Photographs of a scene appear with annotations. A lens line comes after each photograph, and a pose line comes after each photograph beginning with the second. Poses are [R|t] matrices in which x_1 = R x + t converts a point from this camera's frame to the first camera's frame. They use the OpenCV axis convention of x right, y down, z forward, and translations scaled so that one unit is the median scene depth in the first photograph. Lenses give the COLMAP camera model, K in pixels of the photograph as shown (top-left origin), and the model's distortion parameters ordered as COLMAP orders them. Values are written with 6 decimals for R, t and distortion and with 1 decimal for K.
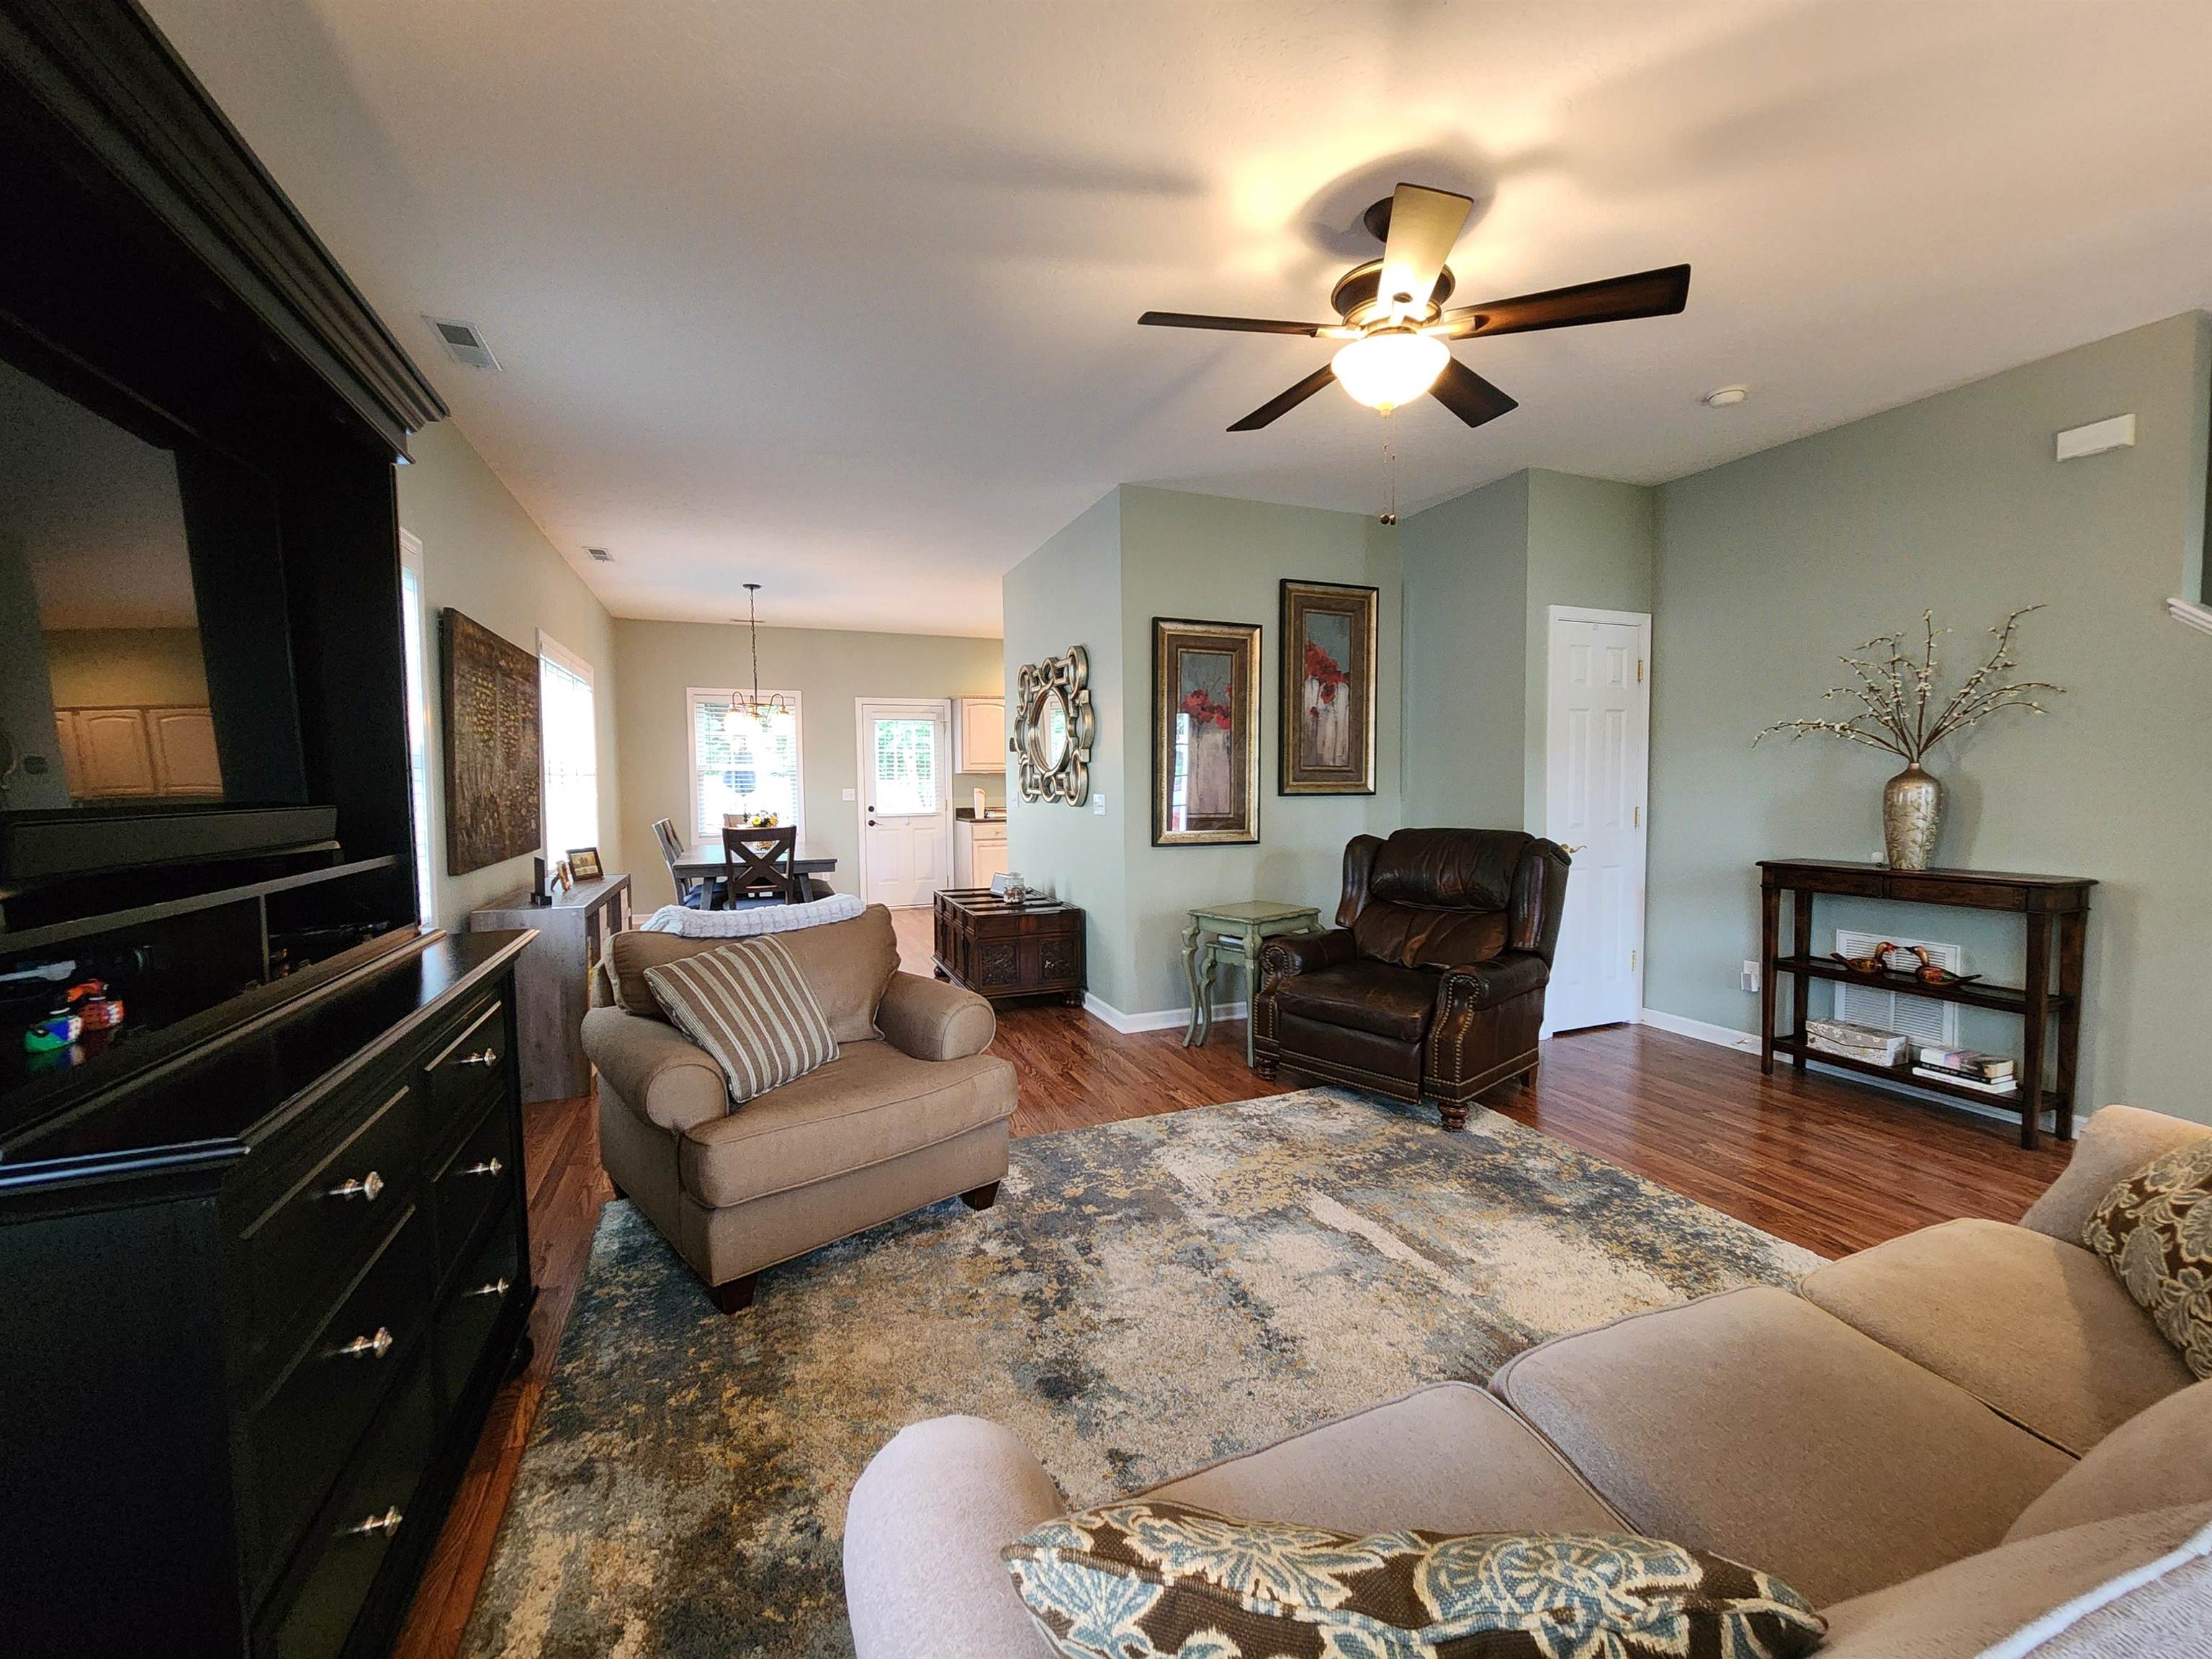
lens RADIAL K [[908.5, 0, 1112.7], [0, 908.5, 824.6], [0, 0, 1]] dist [-0.001530, -0.000229]
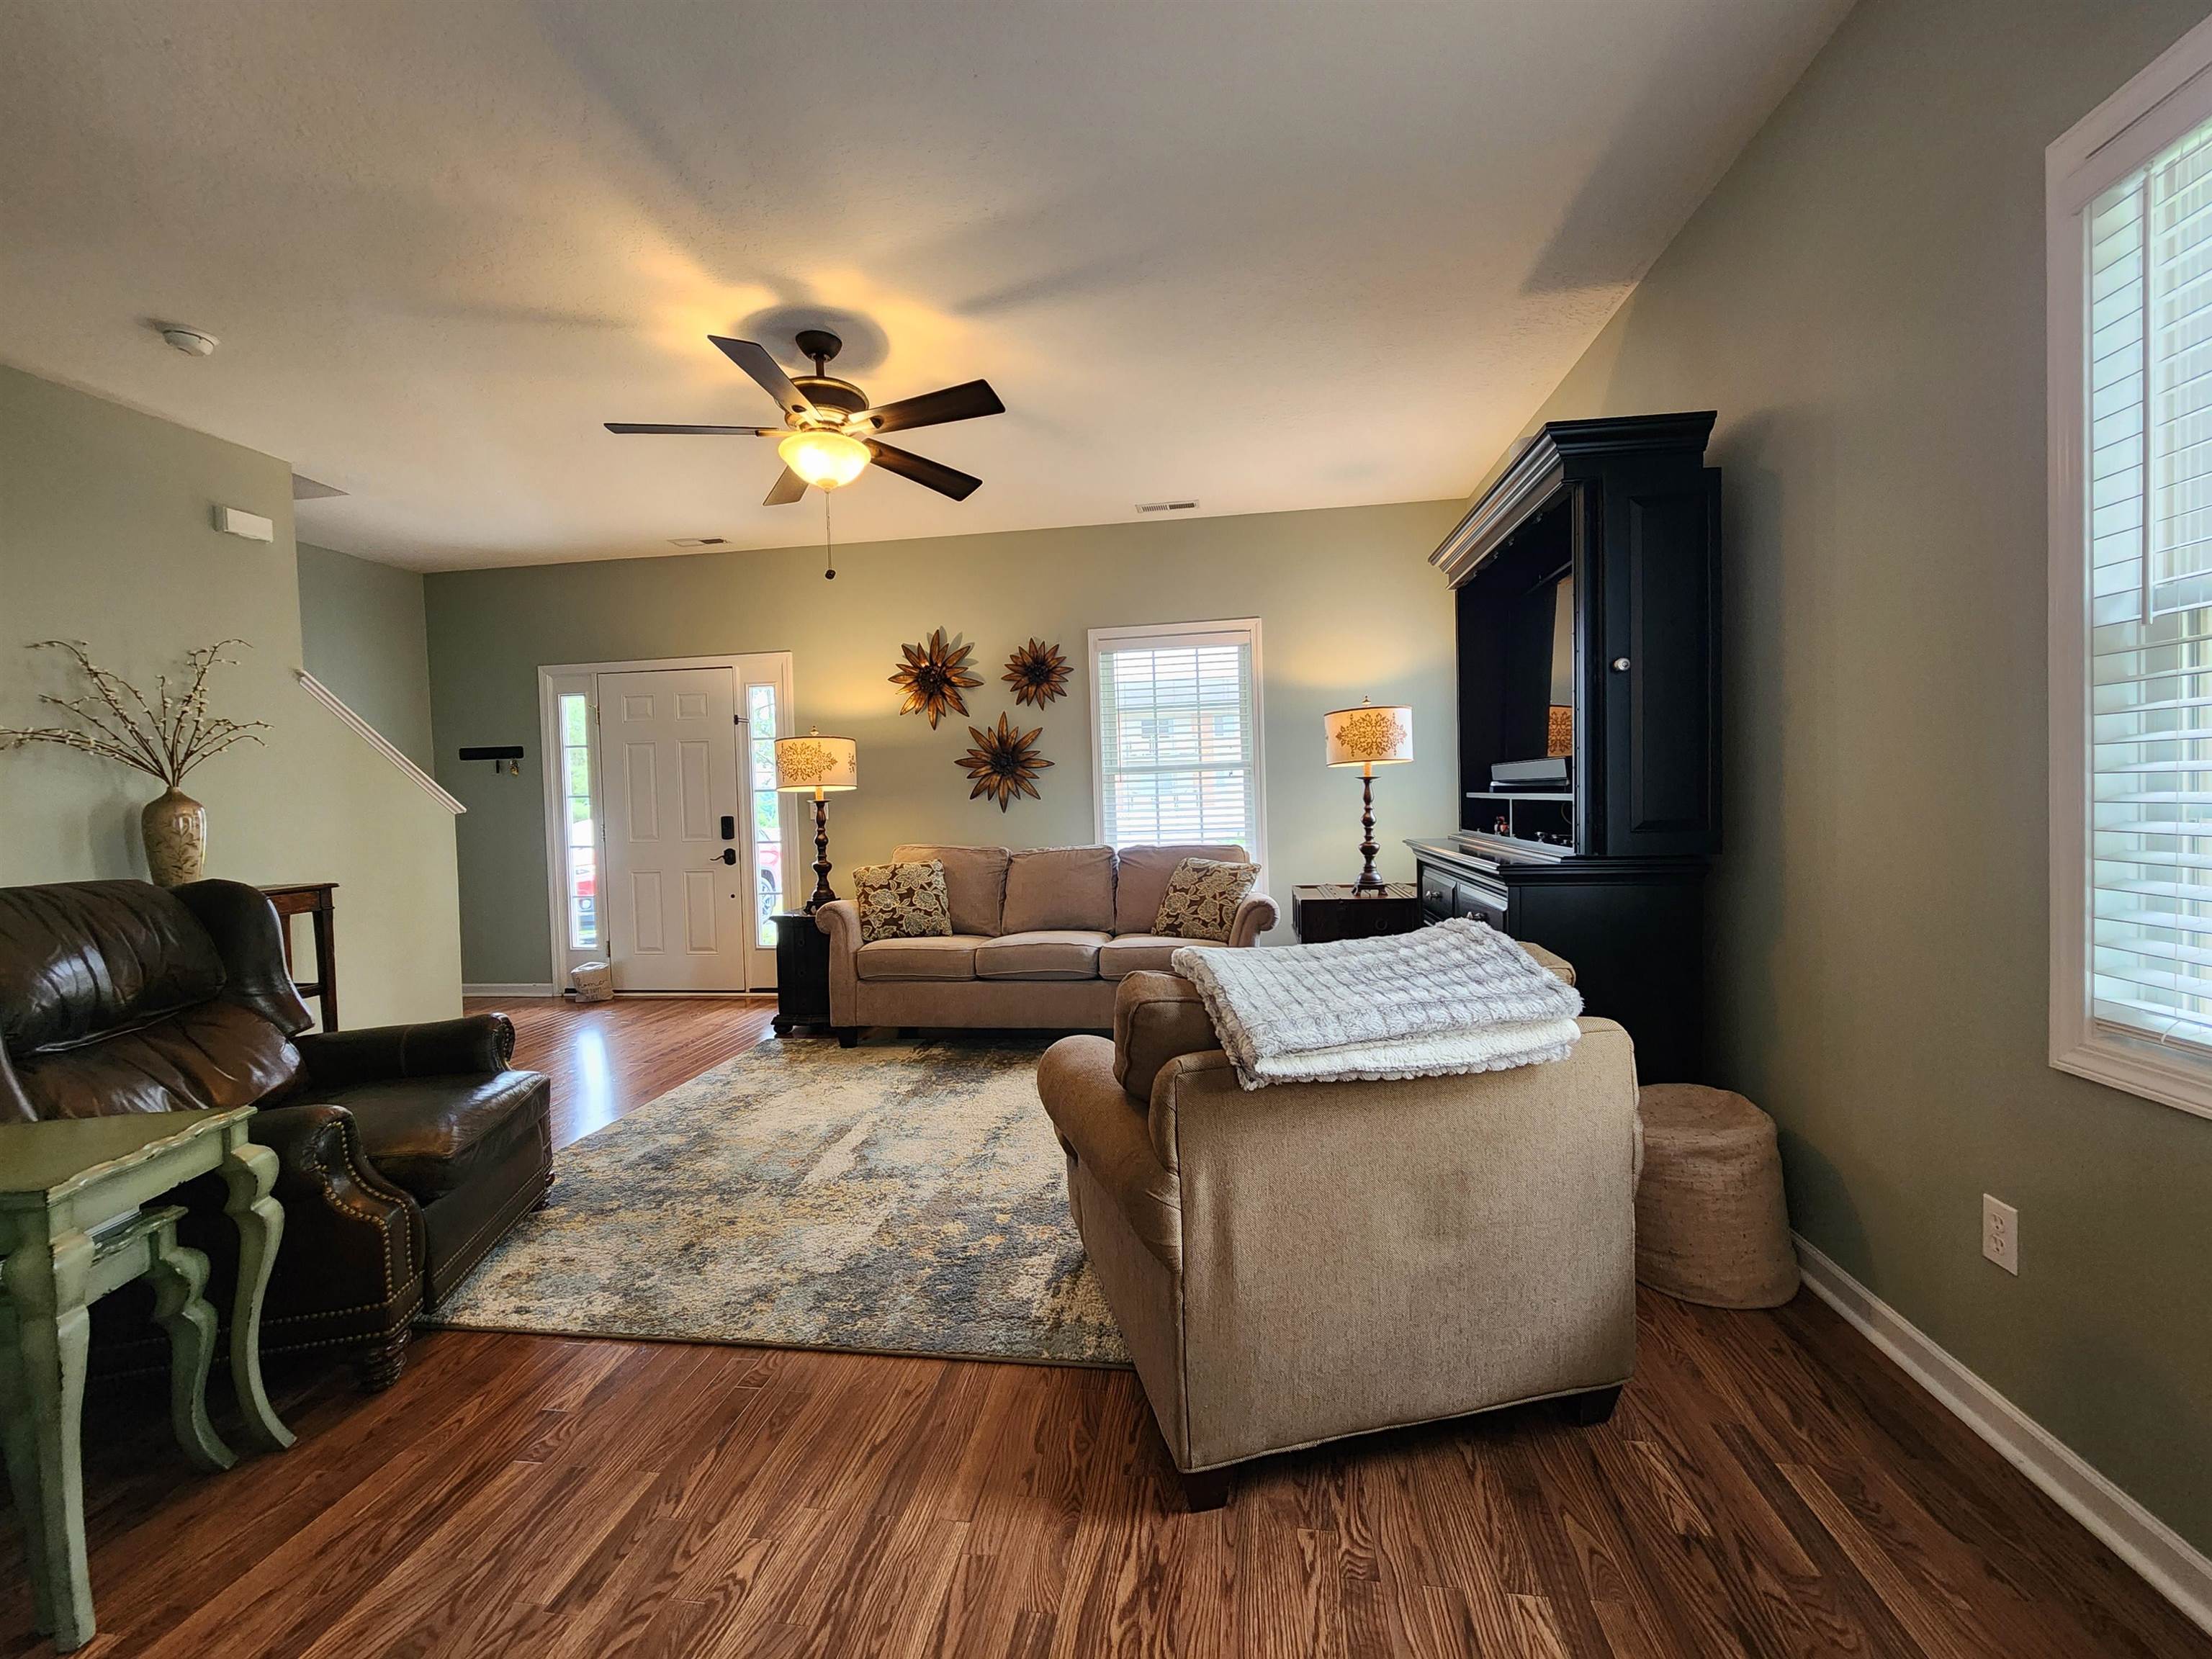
lens RADIAL K [[908.5, 0, 1112.7], [0, 908.5, 824.6], [0, 0, 1]] dist [-0.001530, -0.000229]
pose [[-0.867743, 0.018928, 0.496652, -0.550500], [0.062685, 0.995463, 0.071584, -0.039420], [-0.493044, 0.093249, -0.864993, 1.581217]]
